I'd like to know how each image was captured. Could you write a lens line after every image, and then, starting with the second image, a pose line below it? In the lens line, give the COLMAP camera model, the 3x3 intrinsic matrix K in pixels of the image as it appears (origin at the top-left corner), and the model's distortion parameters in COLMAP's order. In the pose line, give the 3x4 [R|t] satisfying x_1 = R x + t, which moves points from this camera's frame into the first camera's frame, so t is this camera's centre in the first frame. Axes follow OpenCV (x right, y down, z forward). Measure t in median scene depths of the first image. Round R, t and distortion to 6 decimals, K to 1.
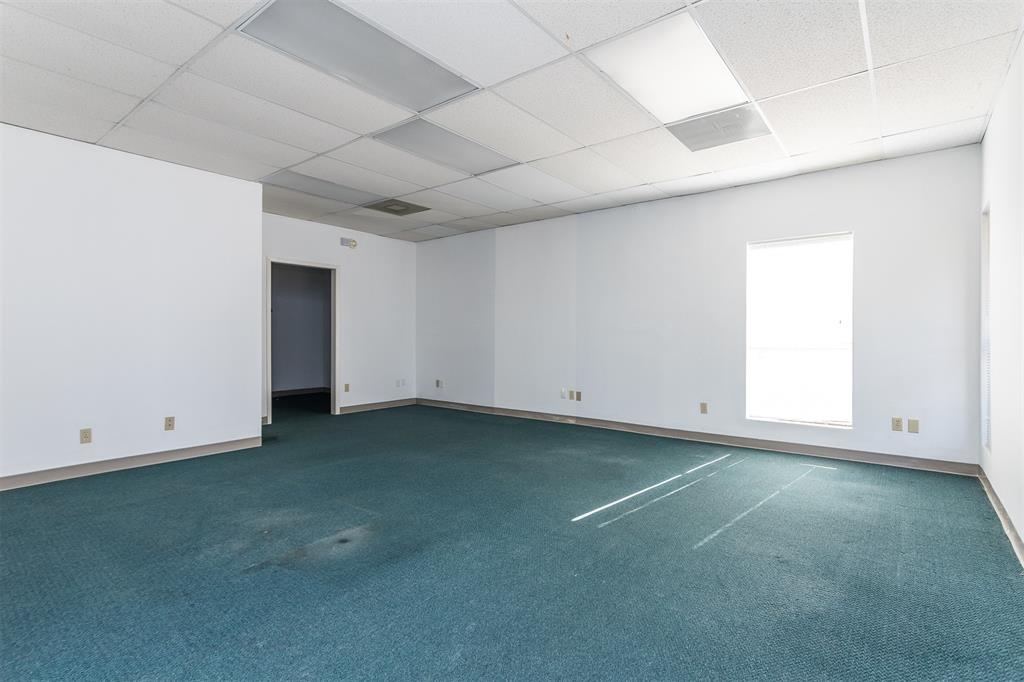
lens RADIAL K [[494.2, 0, 507.9], [0, 494.2, 336.6], [0, 0, 1]] dist [0.010131, 0.002640]
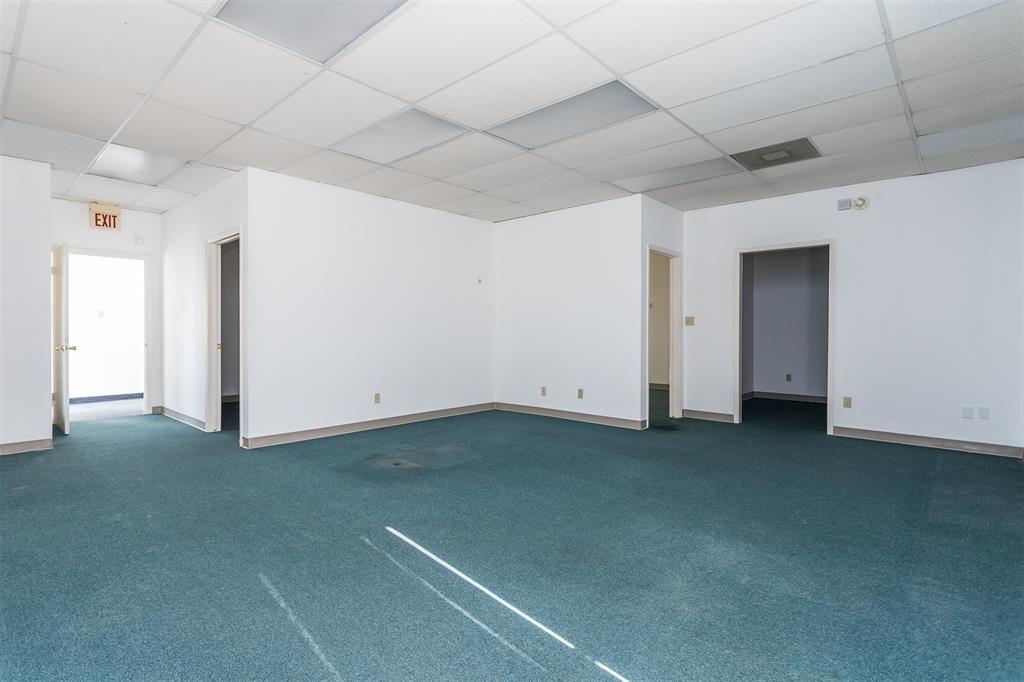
lens RADIAL K [[494.2, 0, 507.2], [0, 494.2, 337.1], [0, 0, 1]] dist [0.010131, 0.002640]
pose [[-0.060705, 0.015041, -0.998042, 0.562884], [-0.007430, 0.999852, 0.015520, -0.002028], [0.998128, 0.008357, -0.060585, 0.688729]]
